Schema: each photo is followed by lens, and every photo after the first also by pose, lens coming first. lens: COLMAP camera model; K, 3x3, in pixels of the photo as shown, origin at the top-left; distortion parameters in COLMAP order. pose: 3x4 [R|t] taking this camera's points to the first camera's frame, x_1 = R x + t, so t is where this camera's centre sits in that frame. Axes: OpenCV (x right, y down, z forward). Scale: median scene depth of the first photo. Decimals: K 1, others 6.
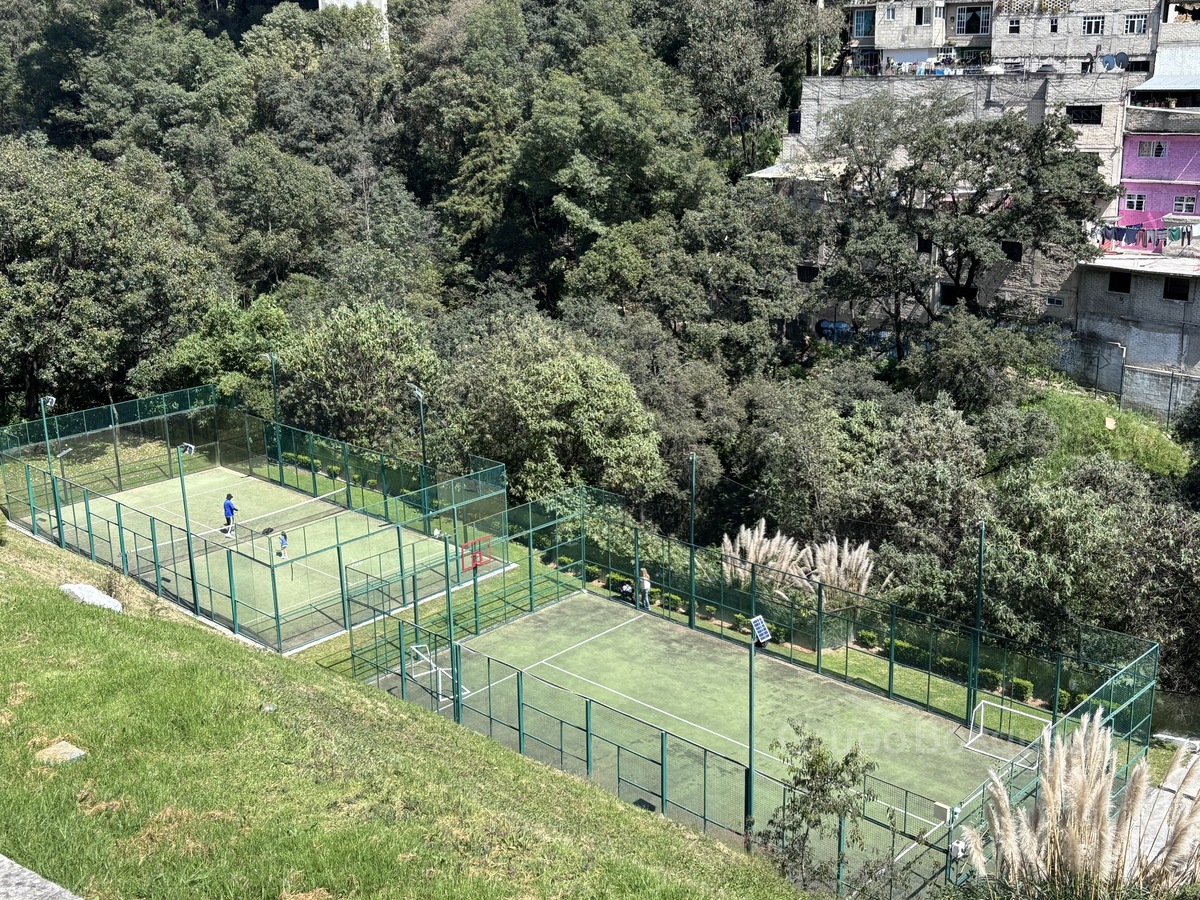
lens RADIAL K [[1326.6, 0, 600.3], [0, 1326.6, 450.4], [0, 0, 1]] dist [-0.000600, 0.000000]
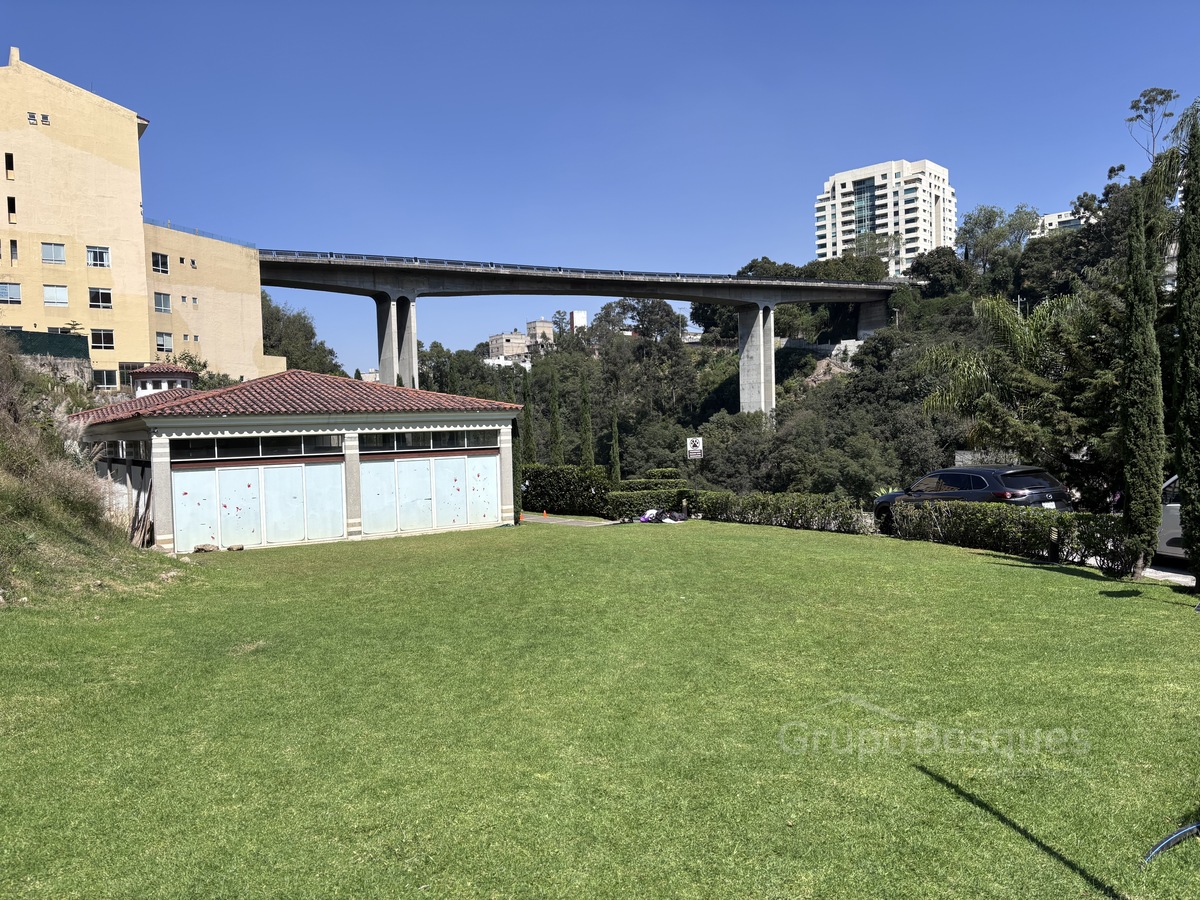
lens RADIAL K [[909.7, 0, 600.0], [0, 909.7, 450.7], [0, 0, 1]] dist [-0.002530, -0.000519]
pose [[0.926188, 0.001349, -0.377059, 0.137180], [-0.095759, 0.968050, -0.231753, 0.075395], [0.364699, 0.250754, 0.896726, -0.359200]]
